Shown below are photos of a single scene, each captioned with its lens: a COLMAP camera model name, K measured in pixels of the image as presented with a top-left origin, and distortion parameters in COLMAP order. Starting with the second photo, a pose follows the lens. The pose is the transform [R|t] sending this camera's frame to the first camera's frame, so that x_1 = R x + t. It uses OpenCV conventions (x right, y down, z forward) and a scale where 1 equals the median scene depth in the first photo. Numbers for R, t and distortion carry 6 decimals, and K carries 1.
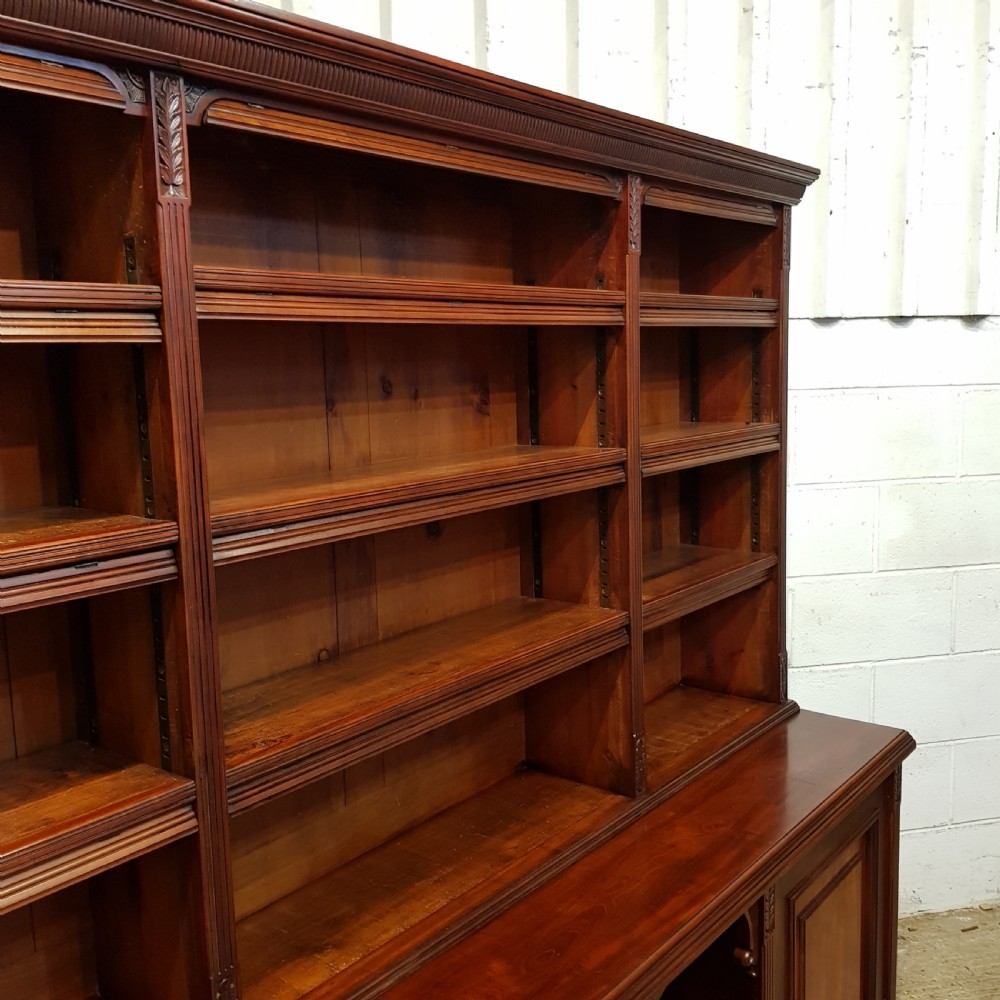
lens RADIAL K [[1059.9, 0, 521.0], [0, 1059.9, 491.0], [0, 0, 1]] dist [0.042669, 0.000000]
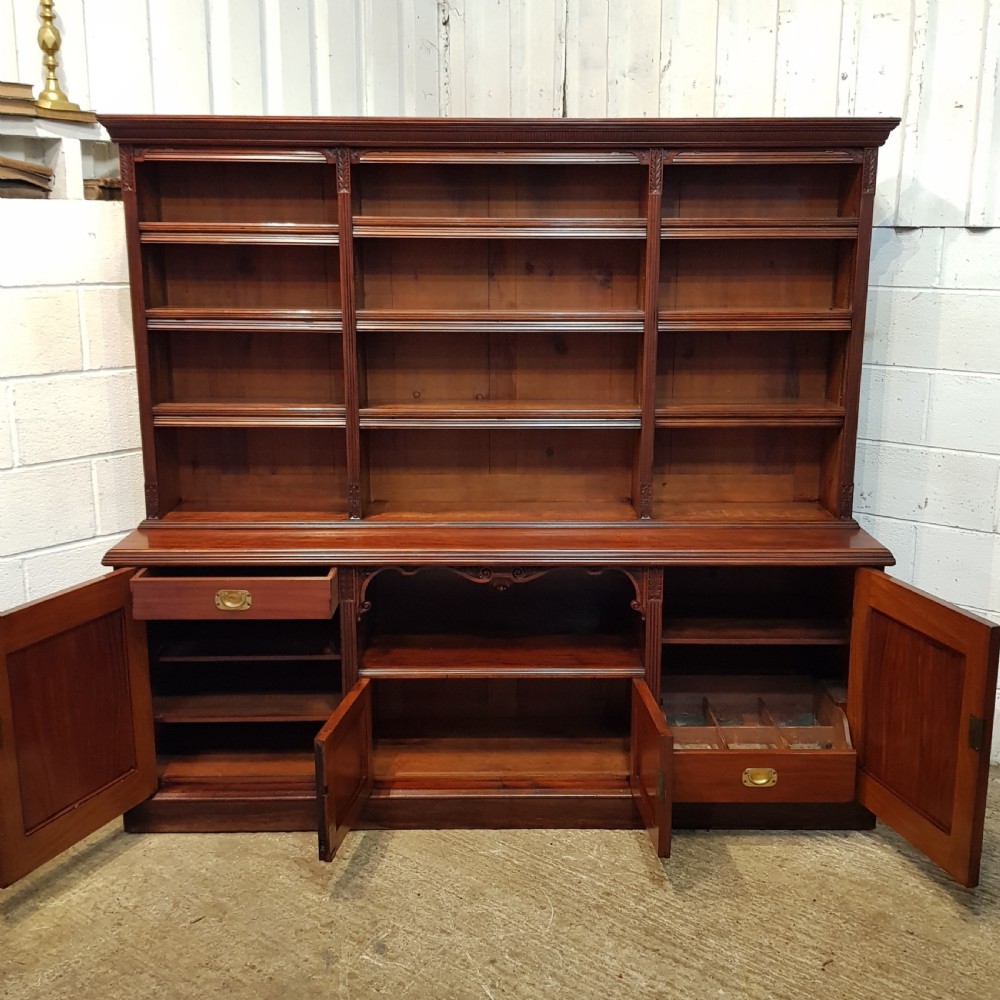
lens RADIAL K [[1204.1, 0, 515.1], [0, 1204.1, 512.3], [0, 0, 1]] dist [0.067516, 0.000000]
pose [[0.626166, 0.201203, -0.753282, 1.612982], [-0.119277, 0.979477, 0.162471, -0.016084], [0.770512, -0.011885, 0.637315, -0.437463]]
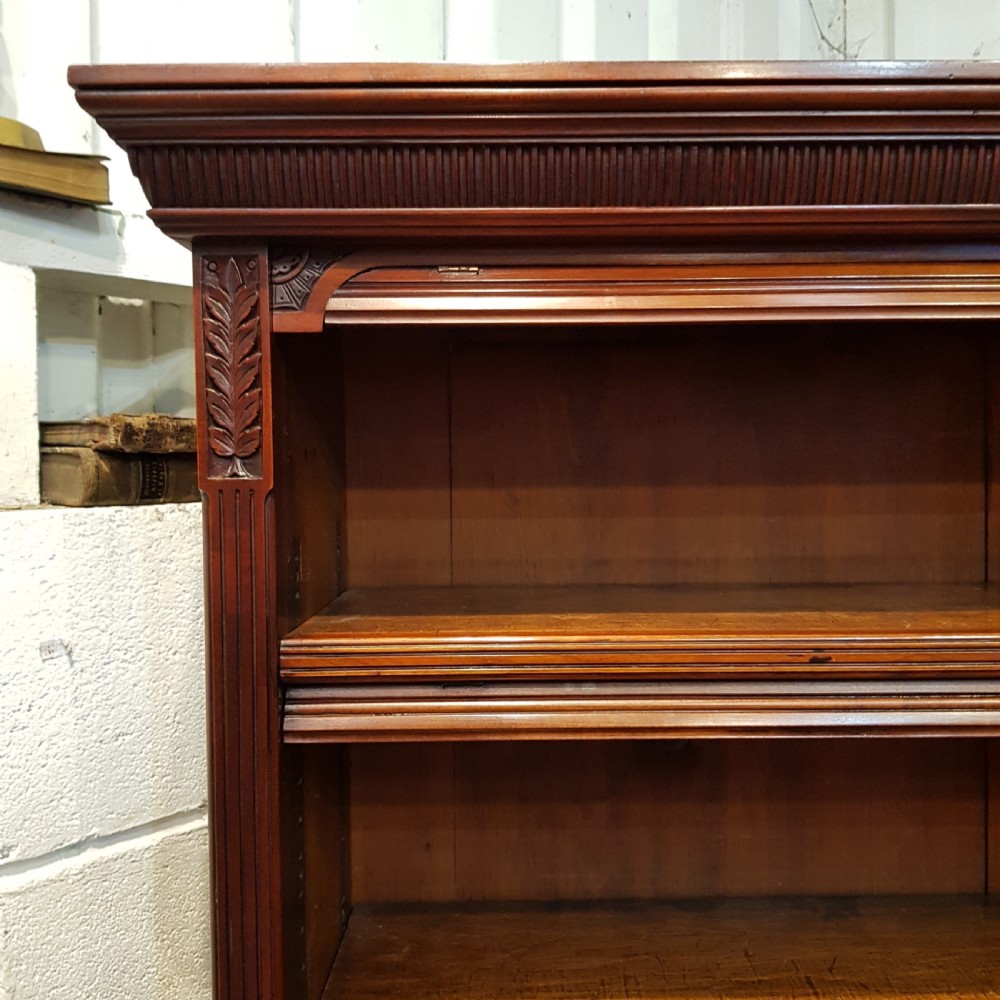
lens RADIAL K [[1078.9, 0, 503.3], [0, 1078.9, 505.1], [0, 0, 1]] dist [0.007413, 0.000000]
pose [[0.618310, 0.057222, -0.783849, -0.108834], [-0.107048, 0.994183, -0.011865, -0.132133], [0.778610, 0.091246, 0.620838, 0.222127]]
